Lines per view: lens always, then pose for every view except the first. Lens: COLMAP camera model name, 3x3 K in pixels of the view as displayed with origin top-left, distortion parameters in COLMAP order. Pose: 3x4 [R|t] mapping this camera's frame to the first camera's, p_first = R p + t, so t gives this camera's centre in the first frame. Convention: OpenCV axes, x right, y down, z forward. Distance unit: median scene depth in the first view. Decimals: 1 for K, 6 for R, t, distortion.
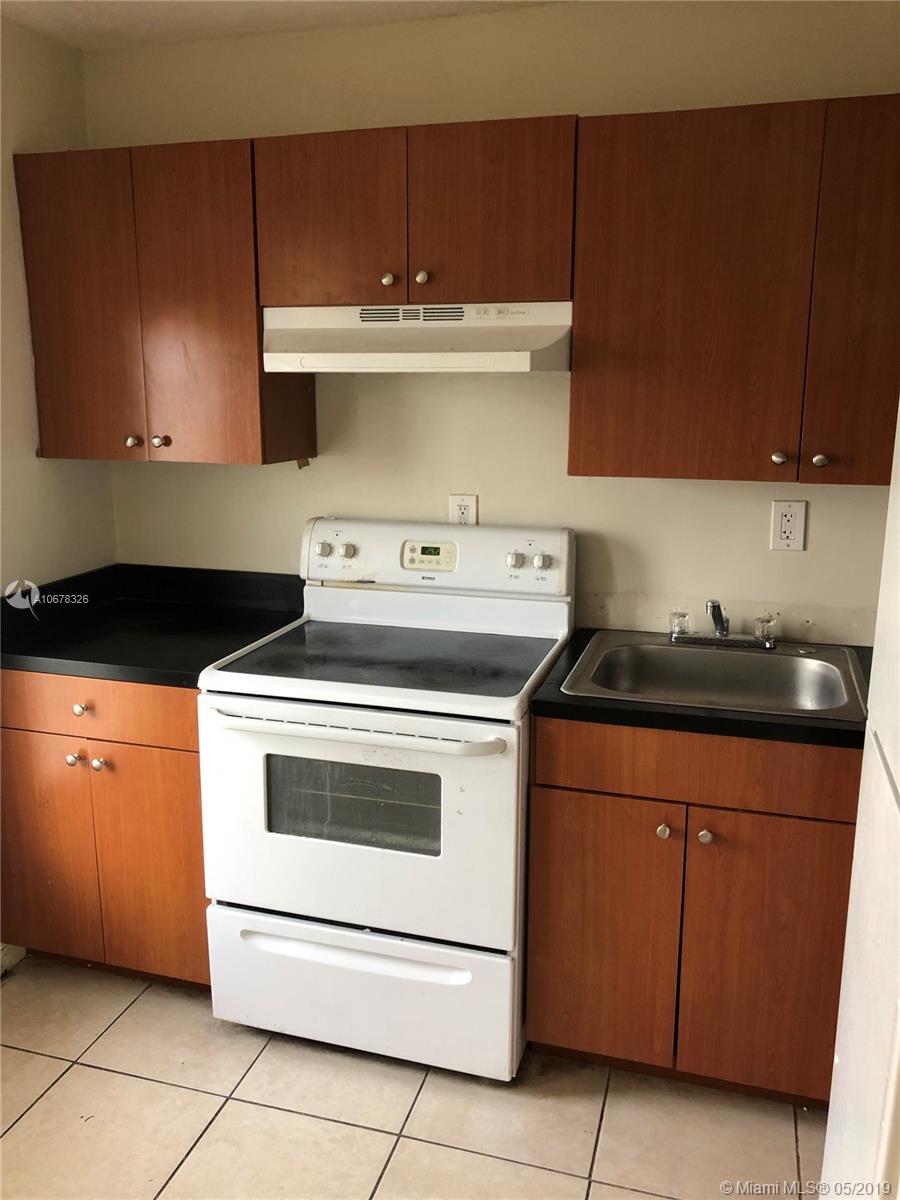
lens RADIAL K [[980.1, 0, 452.1], [0, 980.1, 602.0], [0, 0, 1]] dist [0.006946, -0.001740]
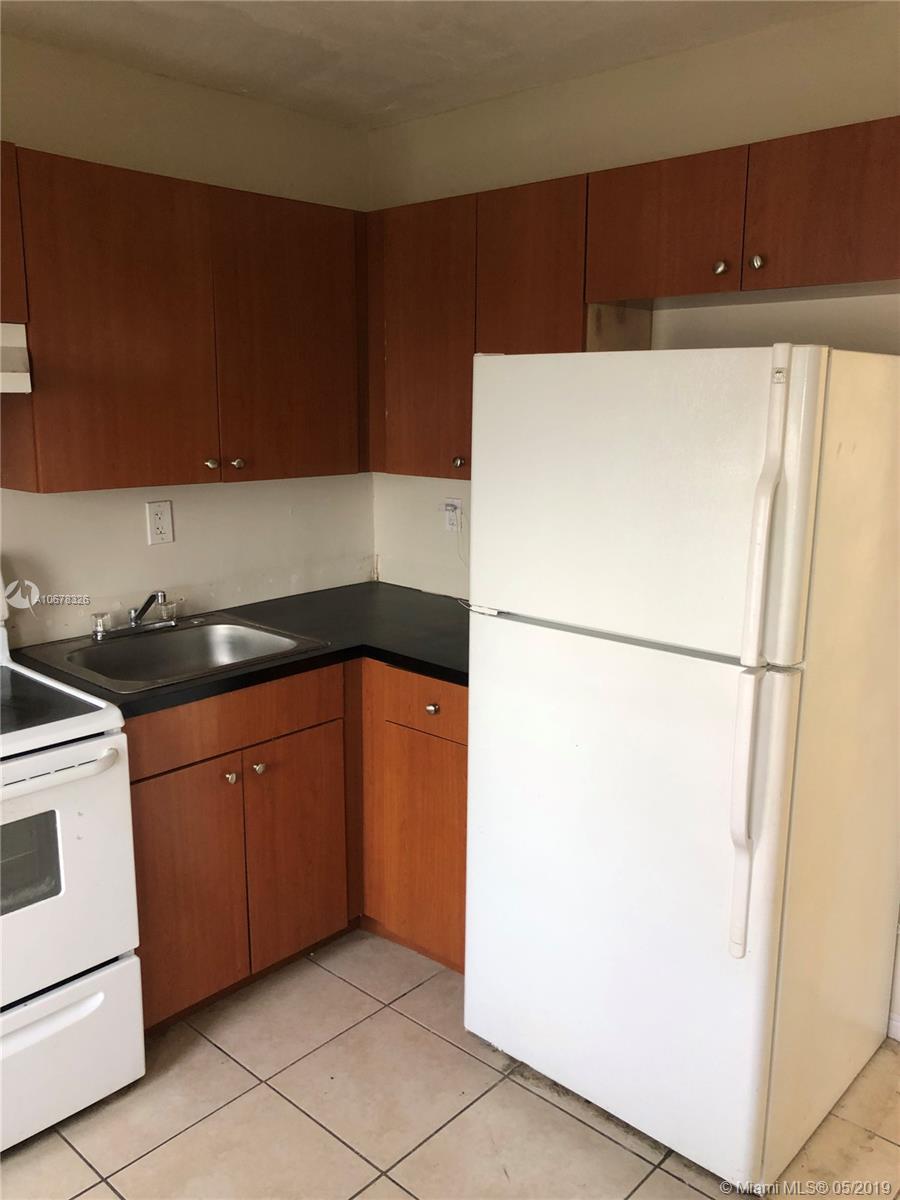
lens RADIAL K [[980.1, 0, 453.7], [0, 980.1, 598.4], [0, 0, 1]] dist [0.006946, -0.001740]
pose [[0.436443, -0.184322, 0.880649, -0.632144], [0.195116, 0.974888, 0.107349, -0.052083], [-0.878321, 0.124977, 0.461447, 0.171510]]
